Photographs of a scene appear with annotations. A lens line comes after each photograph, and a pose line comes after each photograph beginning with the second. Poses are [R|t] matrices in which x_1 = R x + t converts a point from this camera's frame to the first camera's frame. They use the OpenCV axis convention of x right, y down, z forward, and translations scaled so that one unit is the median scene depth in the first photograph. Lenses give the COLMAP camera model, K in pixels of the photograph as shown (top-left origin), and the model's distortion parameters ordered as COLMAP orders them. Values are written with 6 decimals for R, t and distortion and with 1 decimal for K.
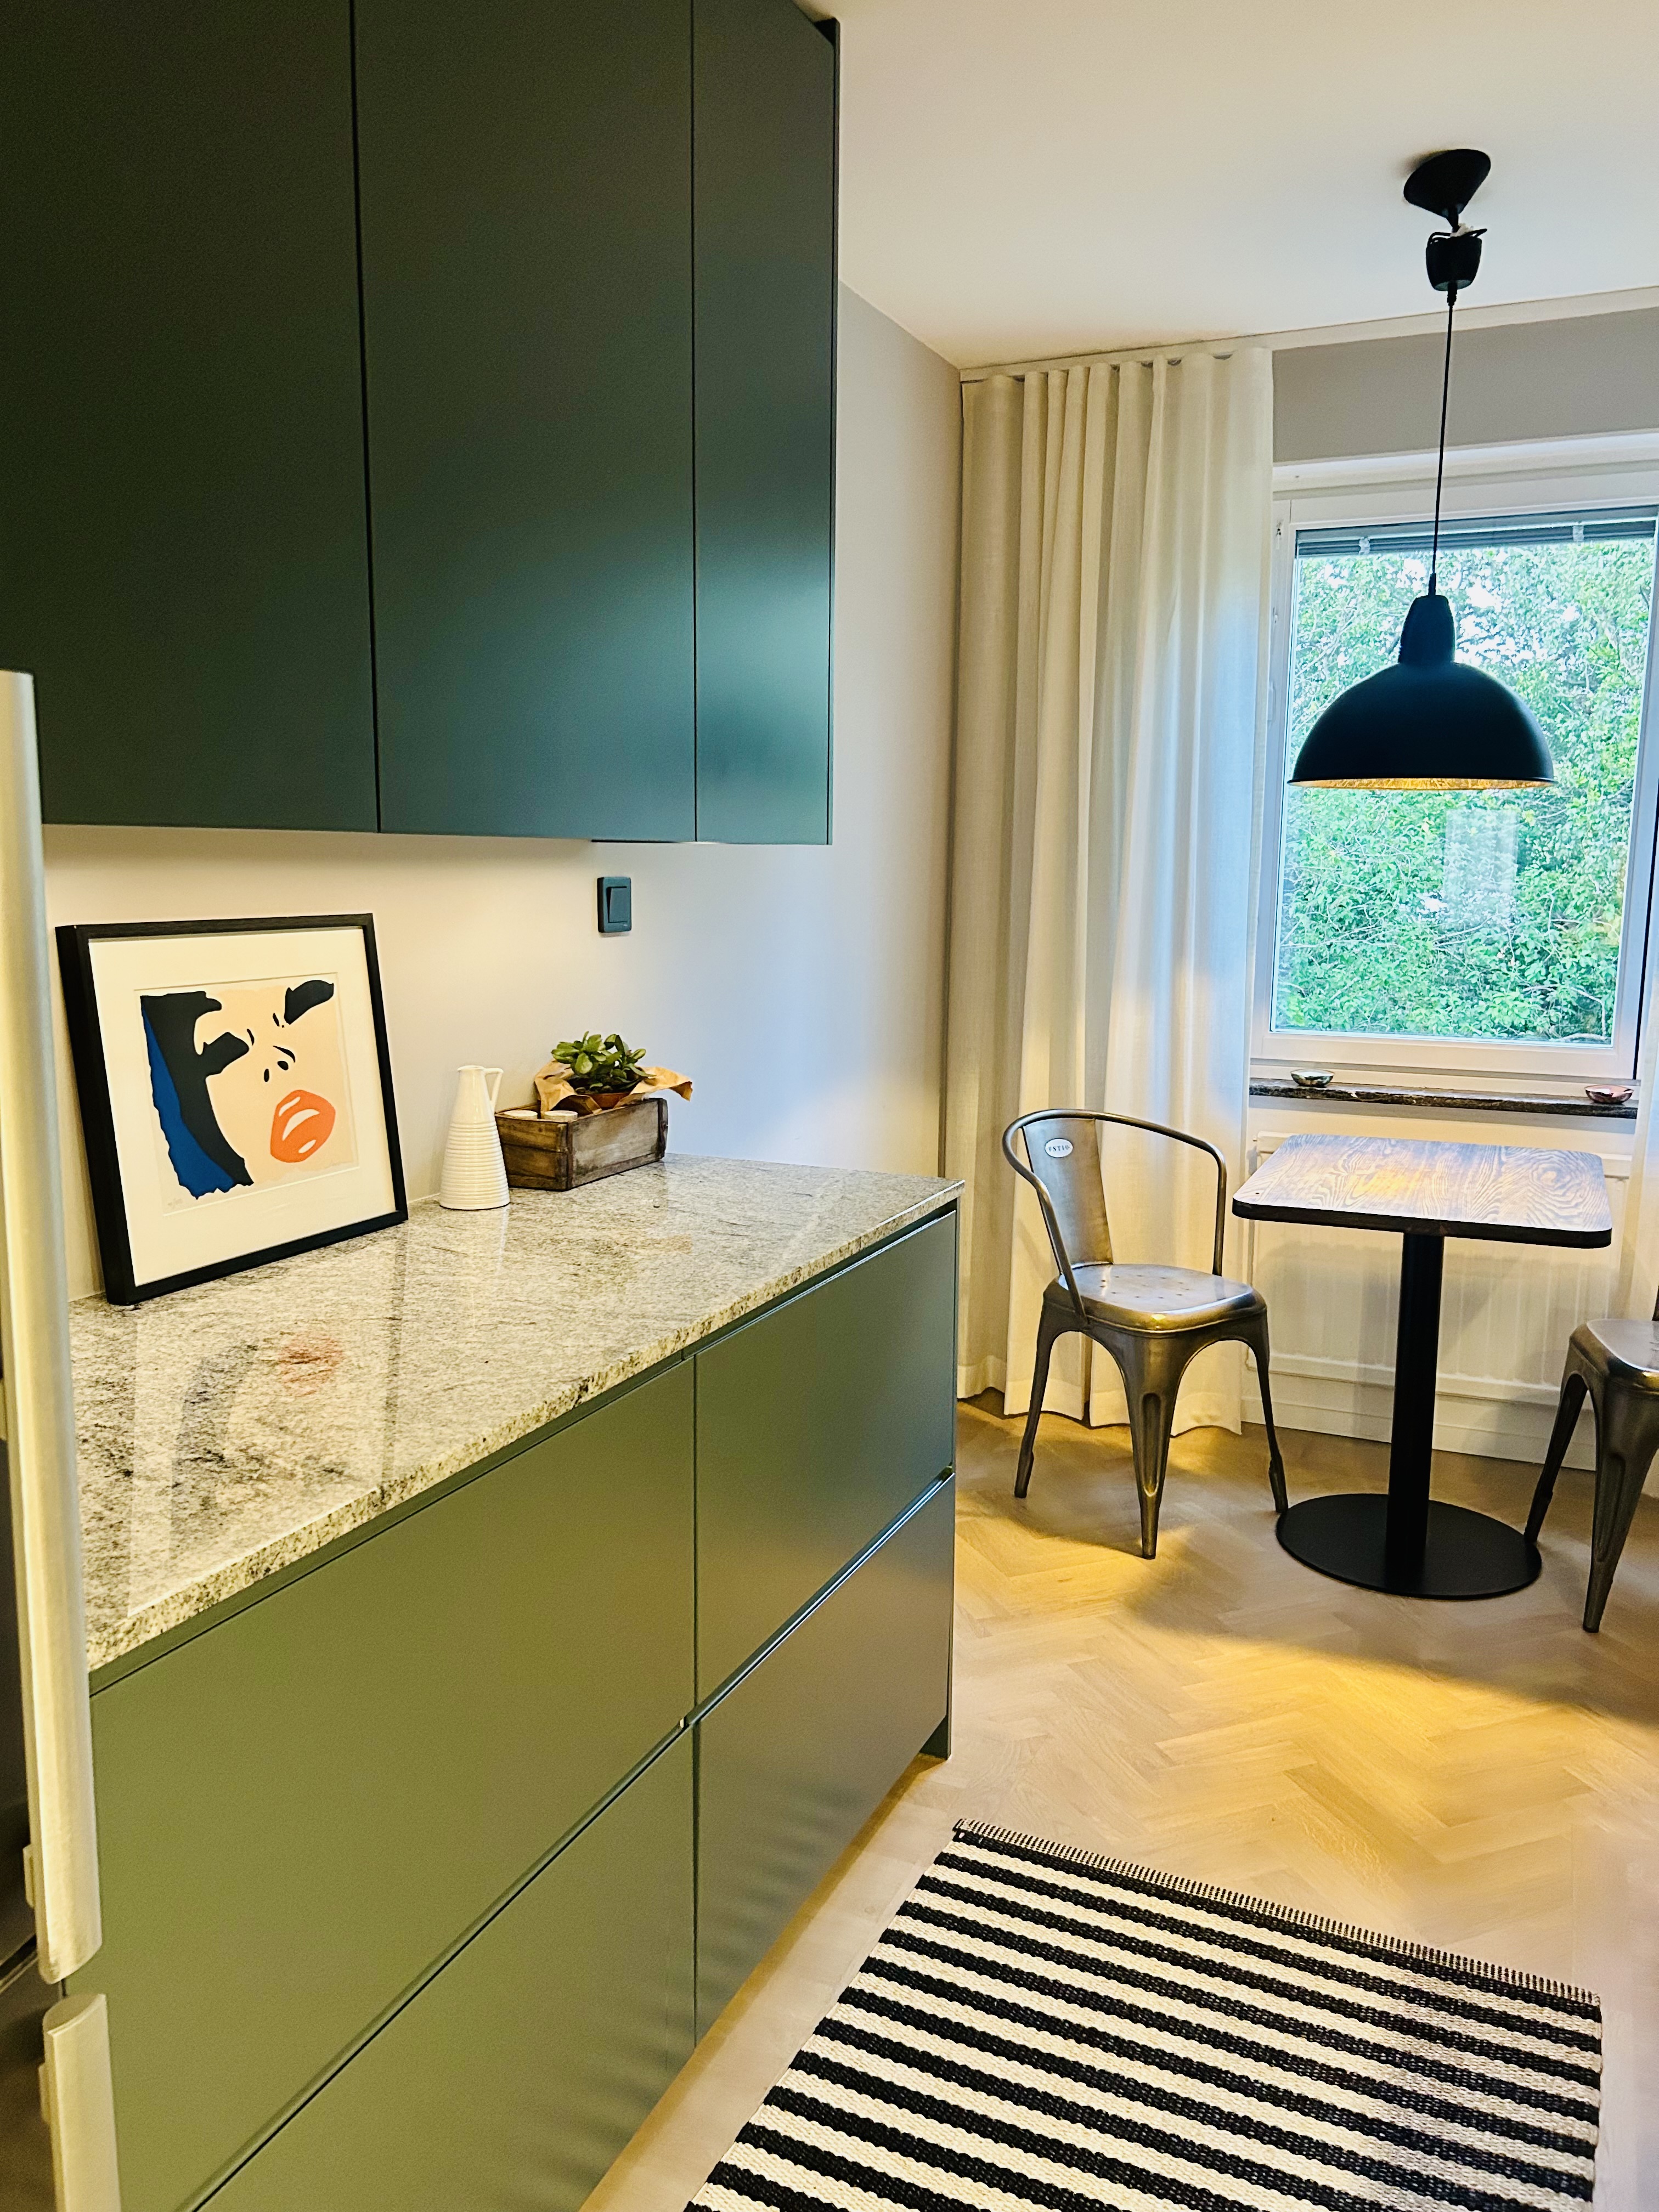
lens RADIAL K [[1655.5, 0, 835.1], [0, 1655.5, 1106.4], [0, 0, 1]] dist [0.062409, -0.061068]
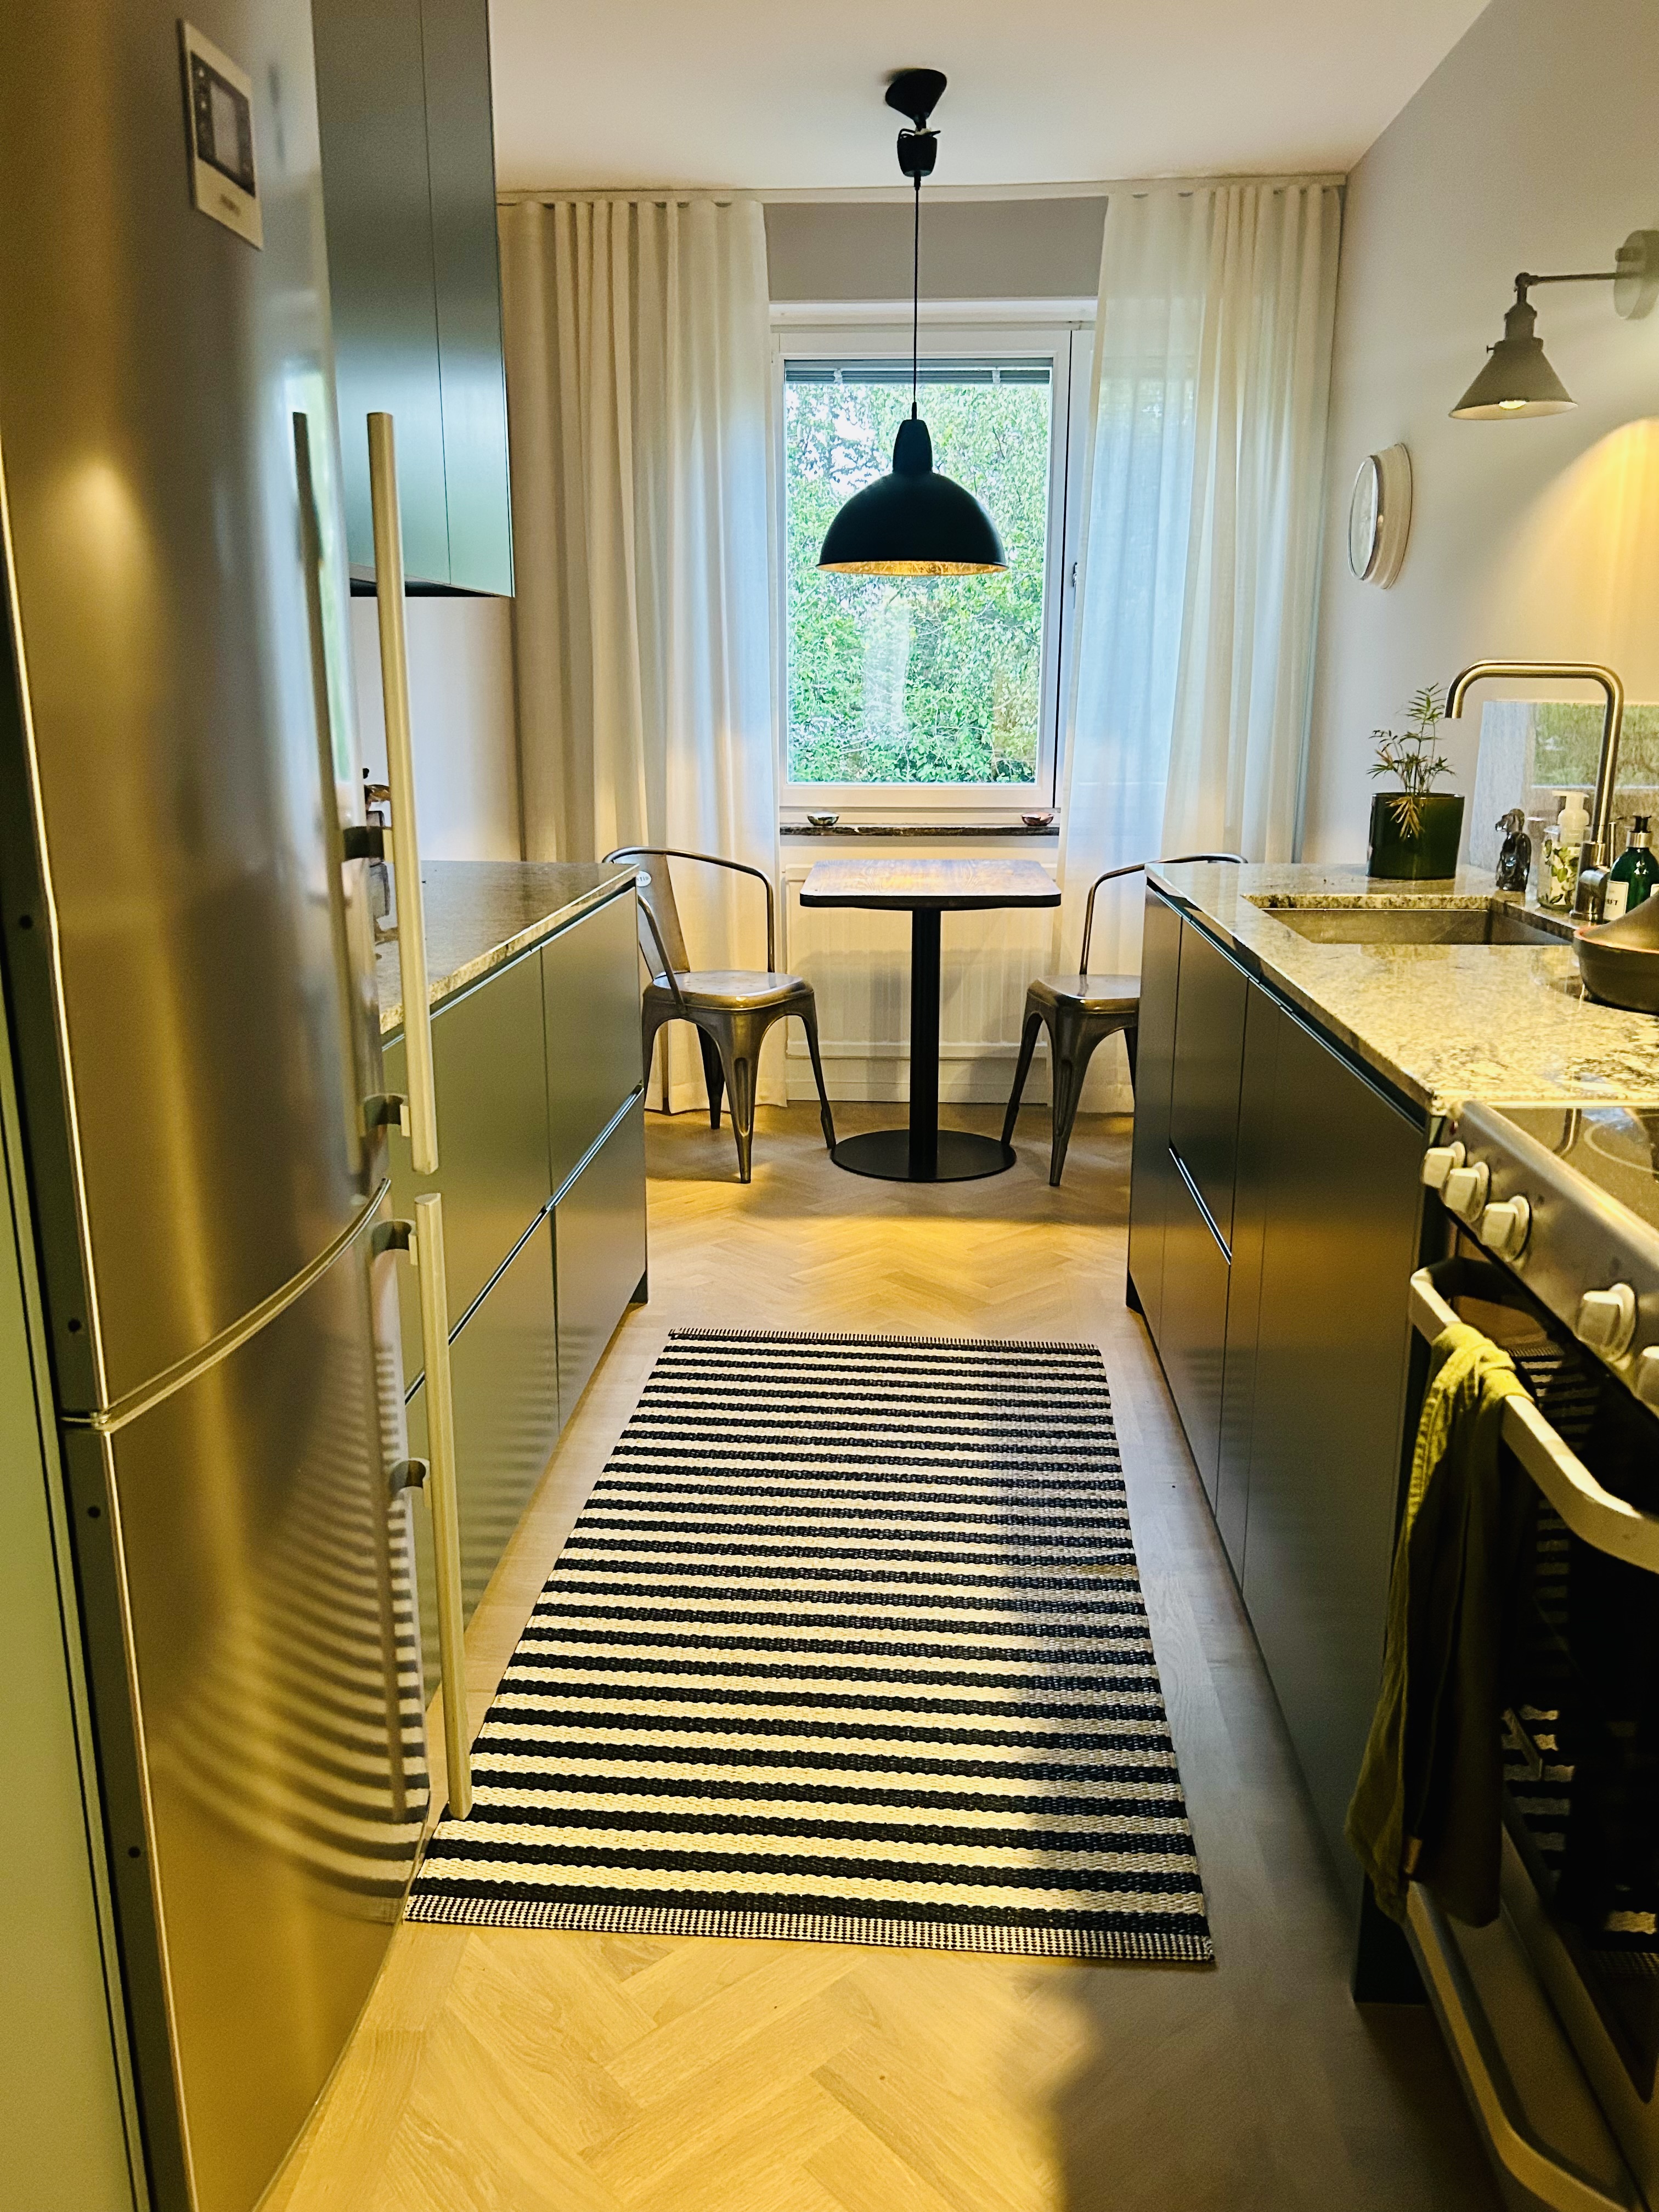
lens RADIAL K [[1655.5, 0, 829.8], [0, 1655.5, 1098.9], [0, 0, 1]] dist [0.062409, -0.061068]
pose [[0.937175, -0.091554, 0.336631, -0.173277], [0.059801, 0.992826, 0.103534, 0.074379], [-0.343695, -0.076899, 0.935927, -0.216446]]
